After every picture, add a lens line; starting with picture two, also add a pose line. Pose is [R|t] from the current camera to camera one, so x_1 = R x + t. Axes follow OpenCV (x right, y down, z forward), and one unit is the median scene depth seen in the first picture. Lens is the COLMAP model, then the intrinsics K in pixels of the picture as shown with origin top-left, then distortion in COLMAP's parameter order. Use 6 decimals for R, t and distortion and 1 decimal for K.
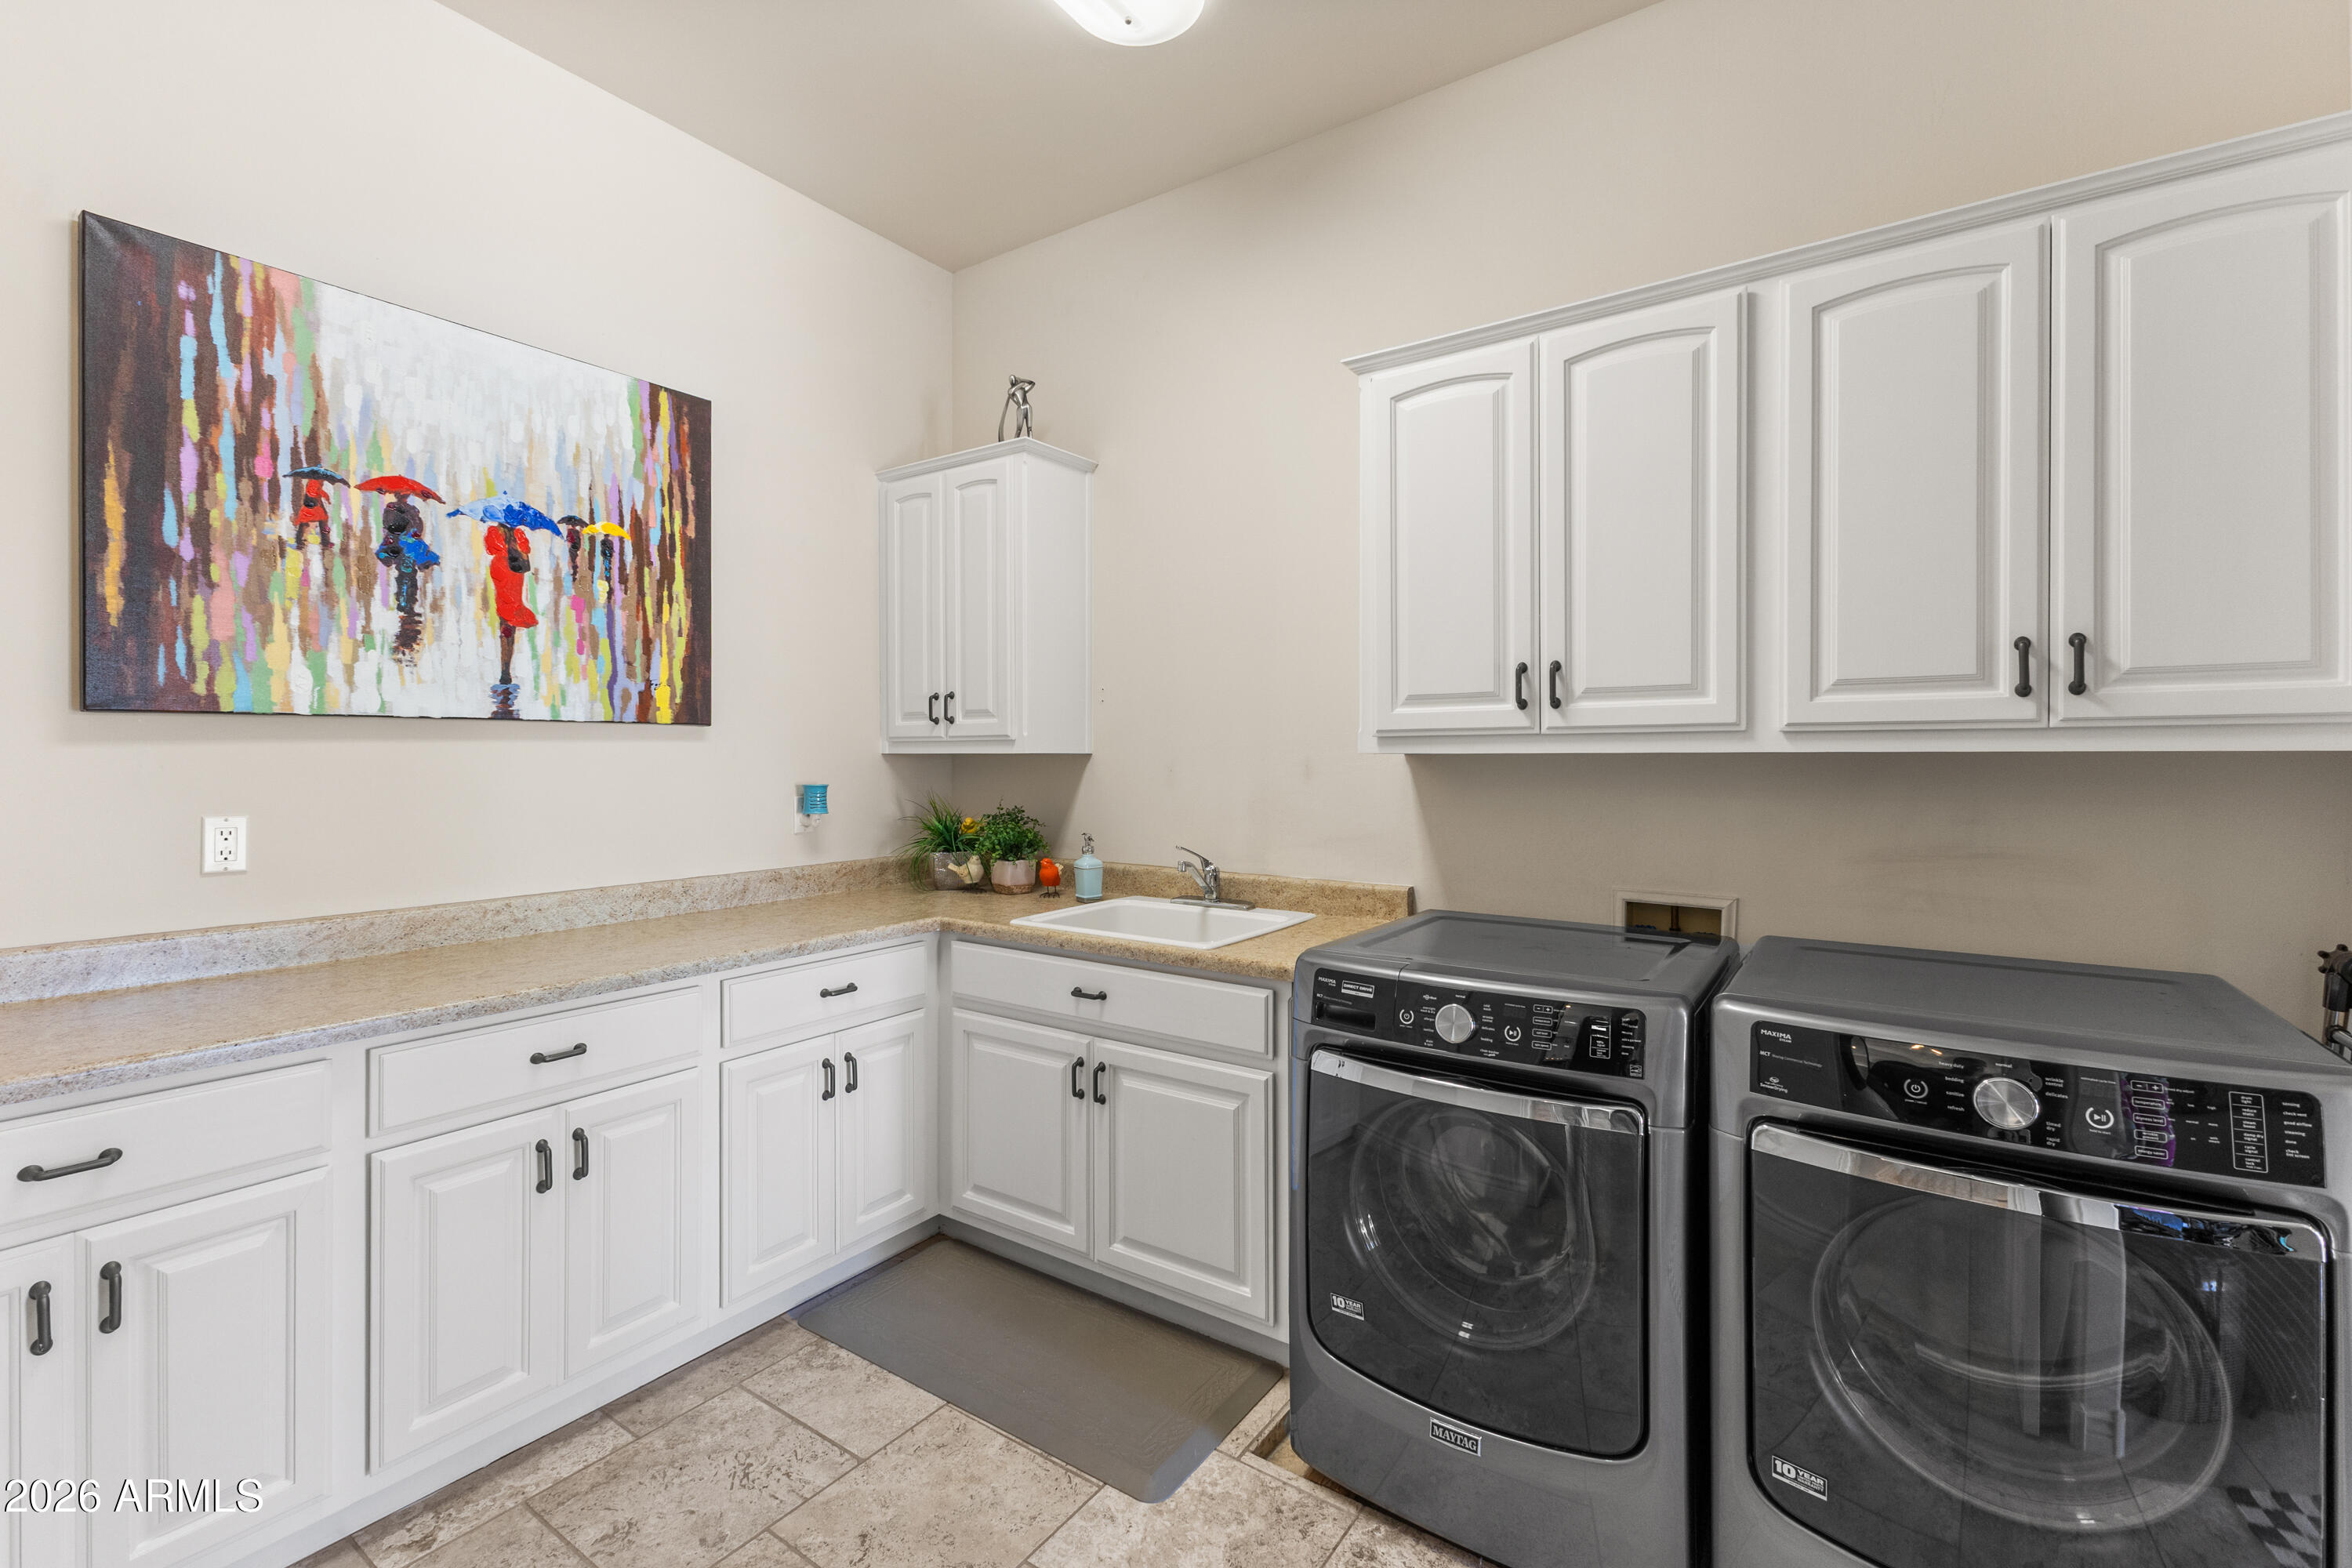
lens RADIAL K [[1010.3, 0, 1184.1], [0, 1010.3, 750.7], [0, 0, 1]] dist [0.000752, 0.000066]
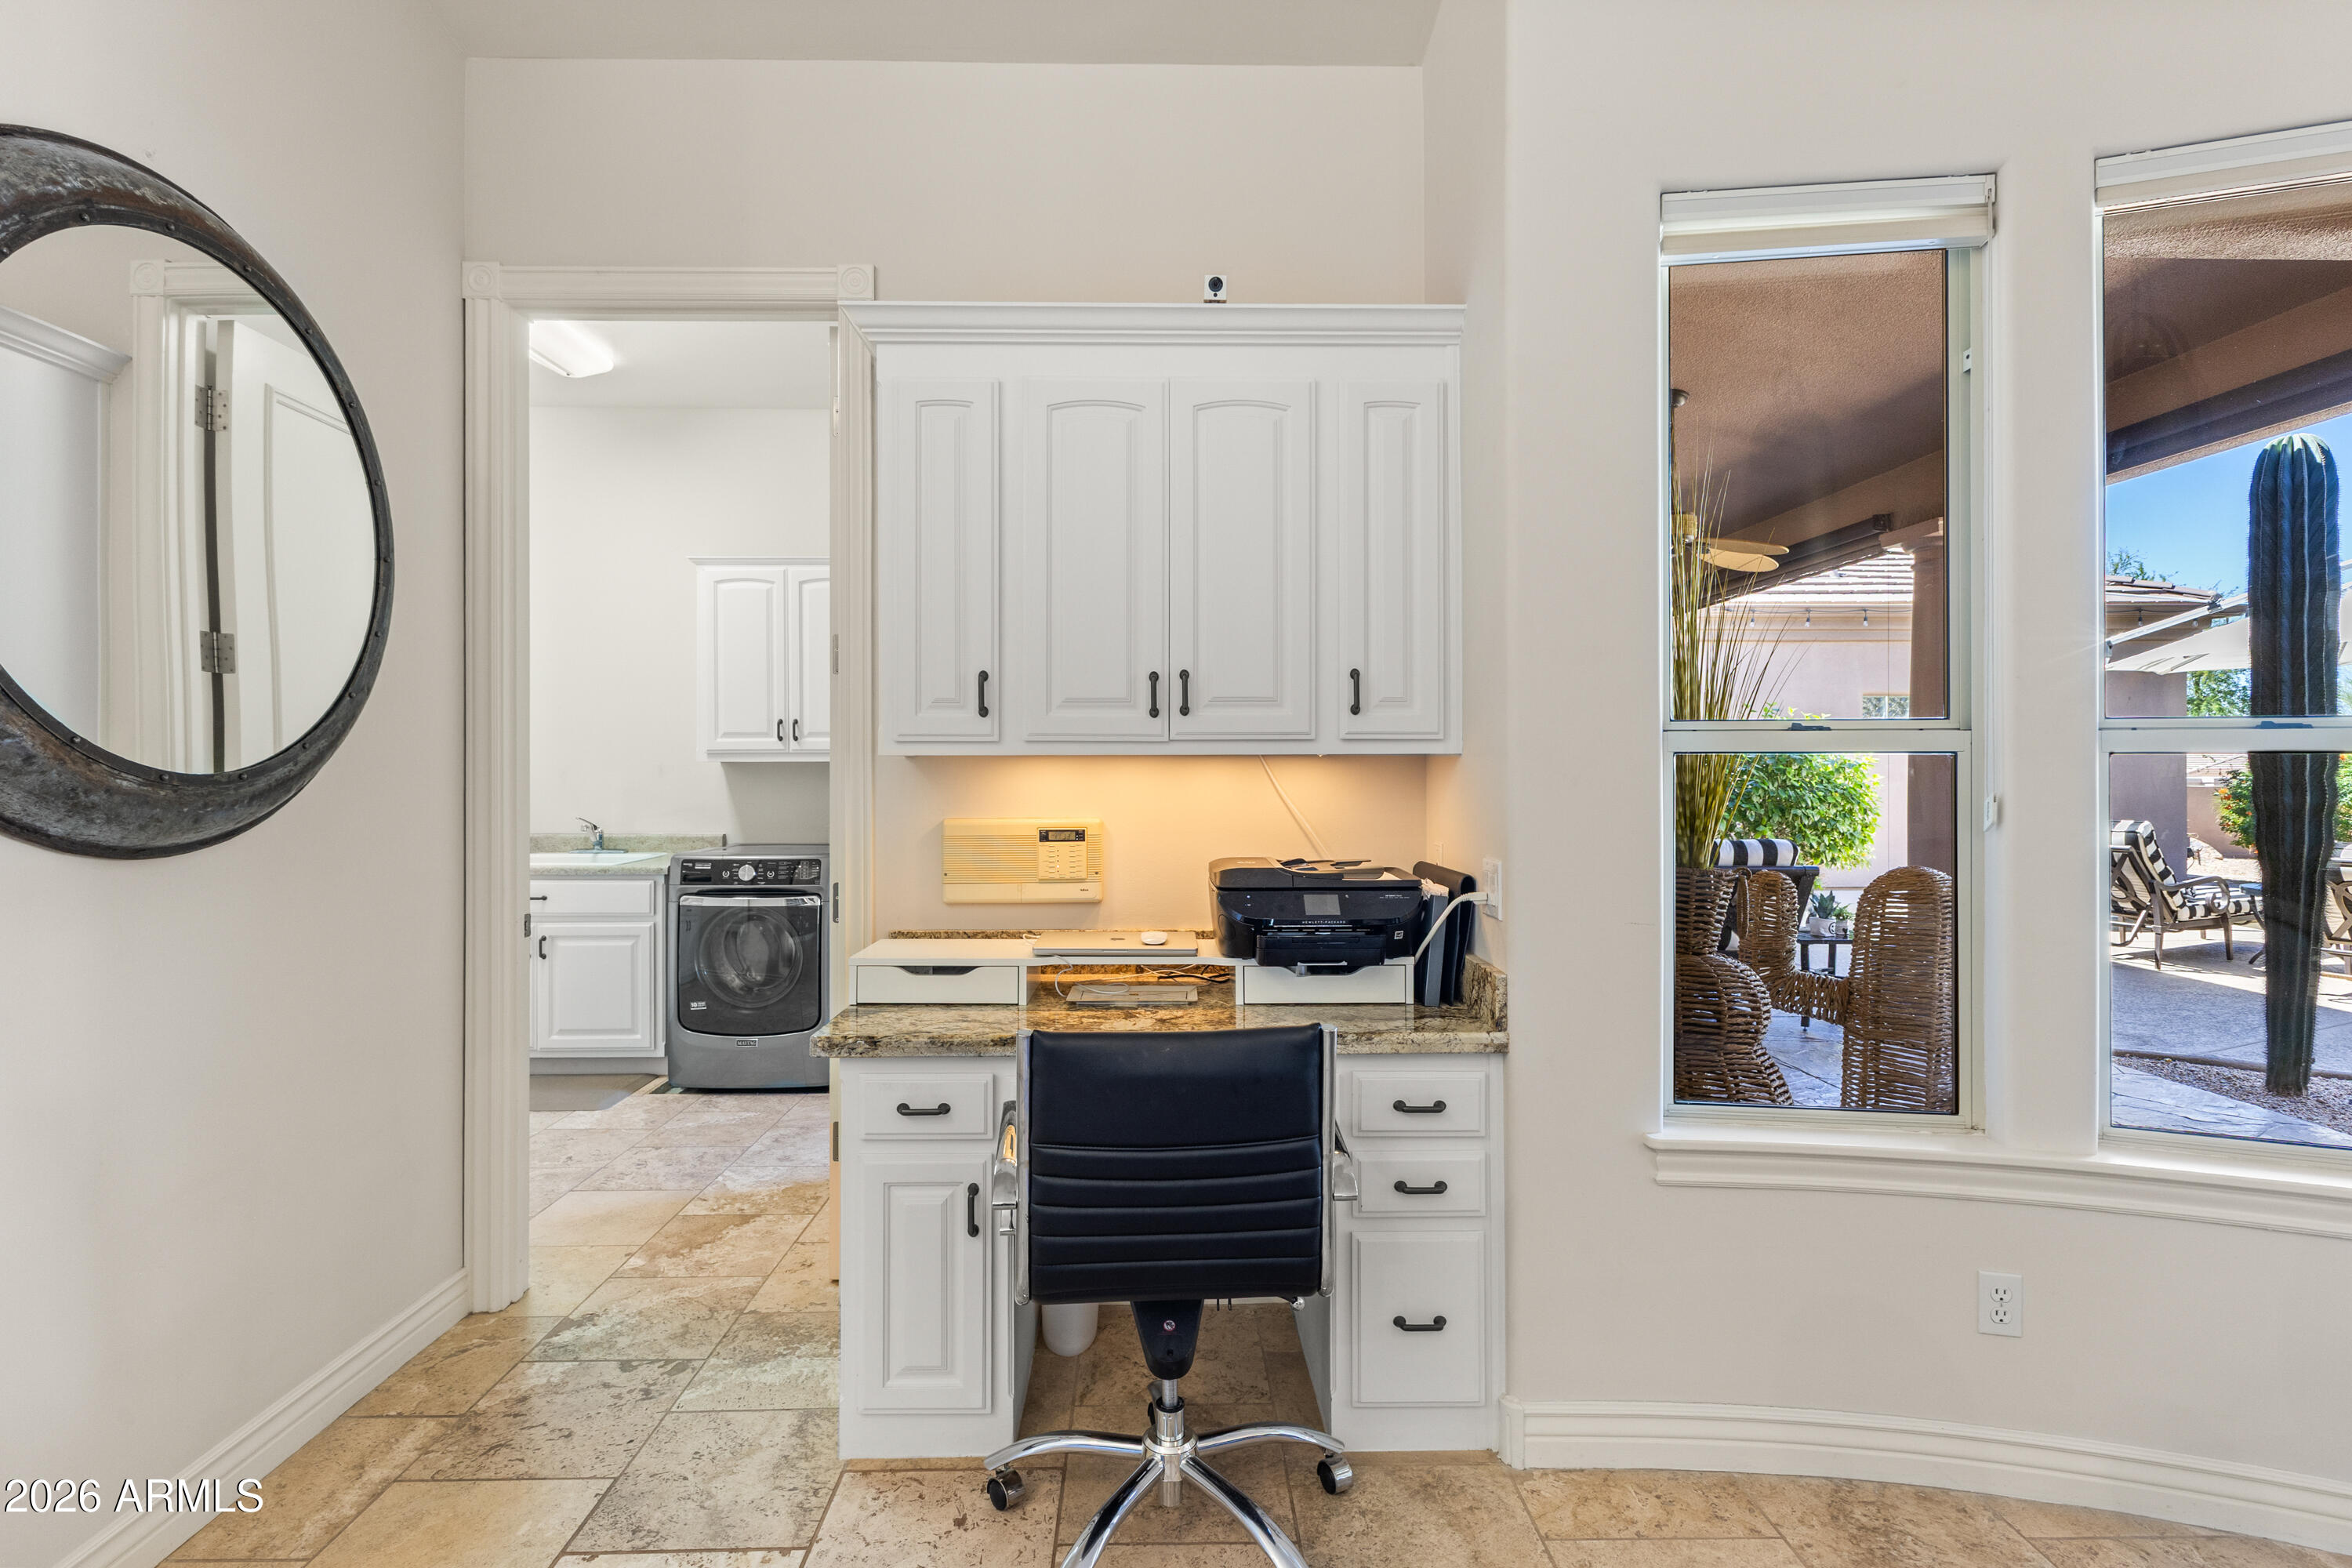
lens RADIAL K [[1148.1, 0, 1179.4], [0, 1148.1, 751.3], [0, 0, 1]] dist [0.003621, 0.000131]
pose [[0.817309, -0.001712, 0.576198, -0.378343], [0.000646, 0.999998, 0.002056, -0.023433], [-0.576200, -0.001308, 0.817308, -1.483141]]
